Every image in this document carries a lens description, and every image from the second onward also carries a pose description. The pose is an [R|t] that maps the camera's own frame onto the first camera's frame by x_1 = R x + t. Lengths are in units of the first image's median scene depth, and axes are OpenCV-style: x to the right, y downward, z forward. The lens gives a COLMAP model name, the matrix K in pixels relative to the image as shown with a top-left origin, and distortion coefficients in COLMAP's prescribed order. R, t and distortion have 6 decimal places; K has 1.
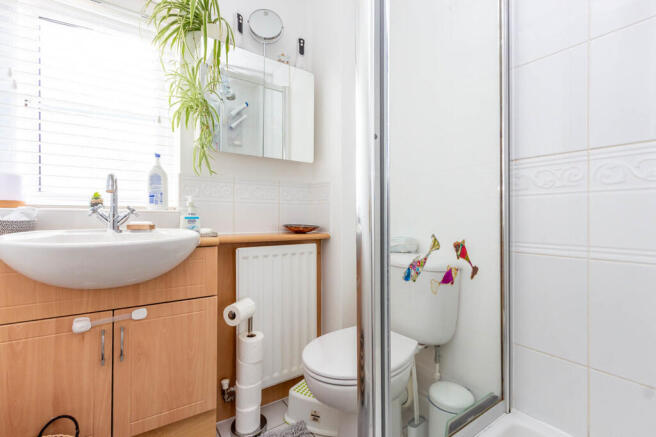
lens RADIAL K [[306.8, 0, 328.2], [0, 306.8, 217.9], [0, 0, 1]] dist [0.003185, 0.000452]
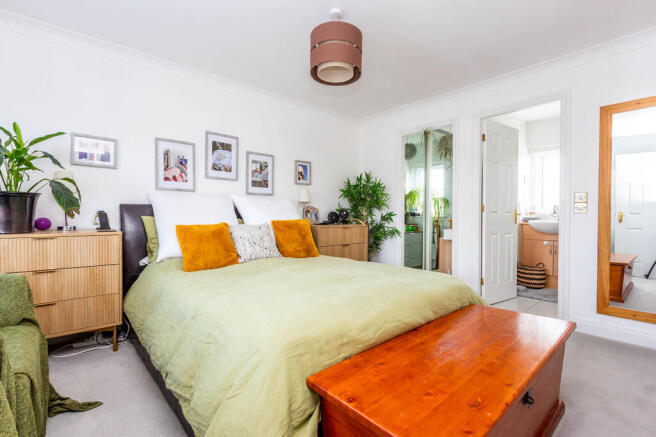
lens RADIAL K [[306.8, 0, 329.9], [0, 306.8, 216.7], [0, 0, 1]] dist [0.003185, 0.000452]
pose [[0.115170, 0.009948, -0.993296, 2.869235], [0.003687, 0.999939, 0.010442, -0.056415], [0.993339, -0.004865, 0.115126, -2.281762]]
